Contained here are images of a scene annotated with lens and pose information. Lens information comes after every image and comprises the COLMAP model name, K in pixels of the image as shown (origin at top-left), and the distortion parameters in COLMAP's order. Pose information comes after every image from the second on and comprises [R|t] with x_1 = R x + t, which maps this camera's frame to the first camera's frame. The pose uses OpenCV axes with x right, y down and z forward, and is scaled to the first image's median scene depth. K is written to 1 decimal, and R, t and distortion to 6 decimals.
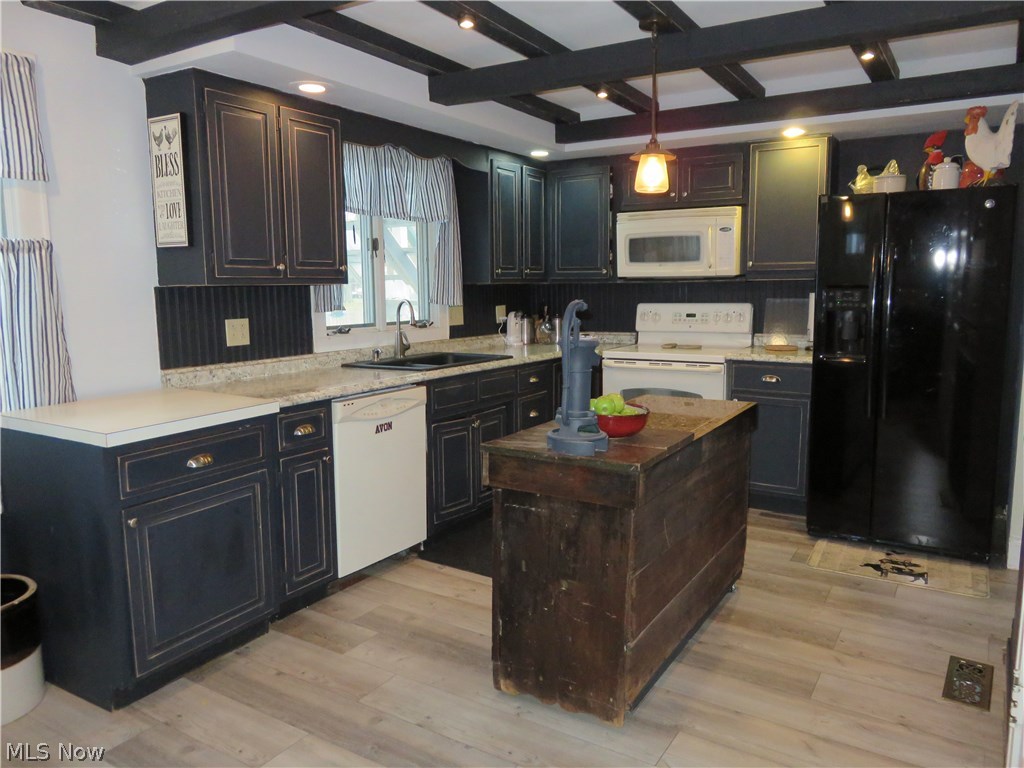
lens RADIAL K [[804.3, 0, 513.5], [0, 804.3, 387.3], [0, 0, 1]] dist [-0.010247, -0.001245]
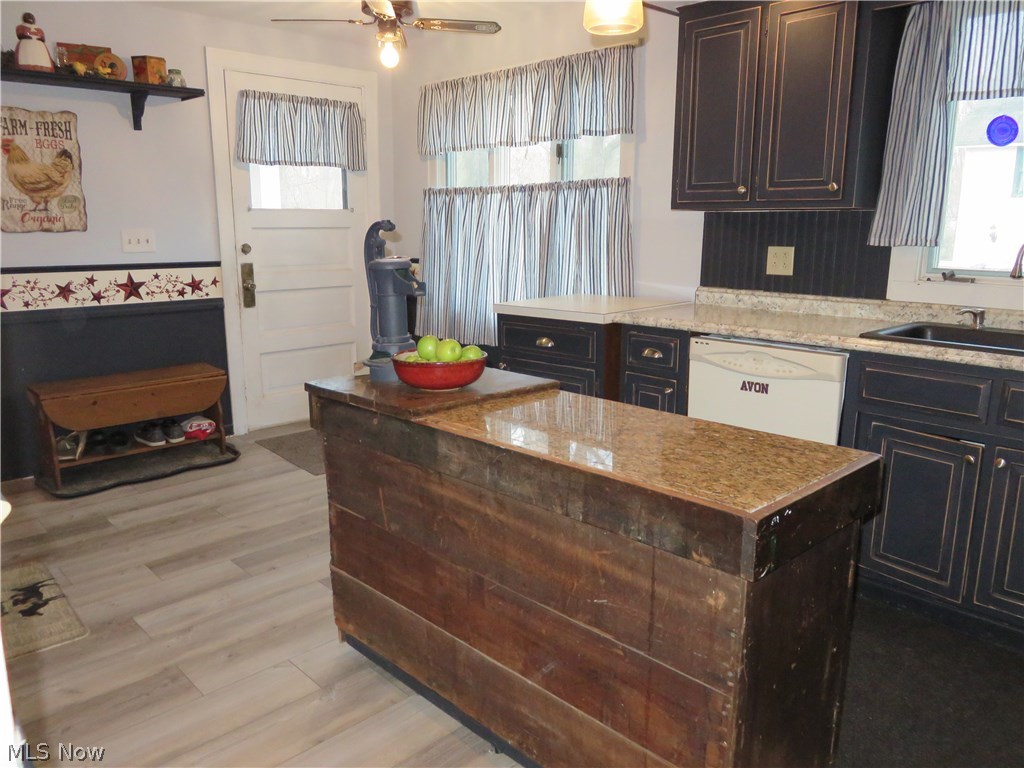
lens RADIAL K [[804.3, 0, 512.9], [0, 804.3, 382.8], [0, 0, 1]] dist [-0.010247, -0.001245]
pose [[-0.230903, 0.205798, -0.950963, 0.668936], [-0.128123, 0.962433, 0.239389, -0.117791], [0.964504, 0.177116, -0.195861, 0.916359]]
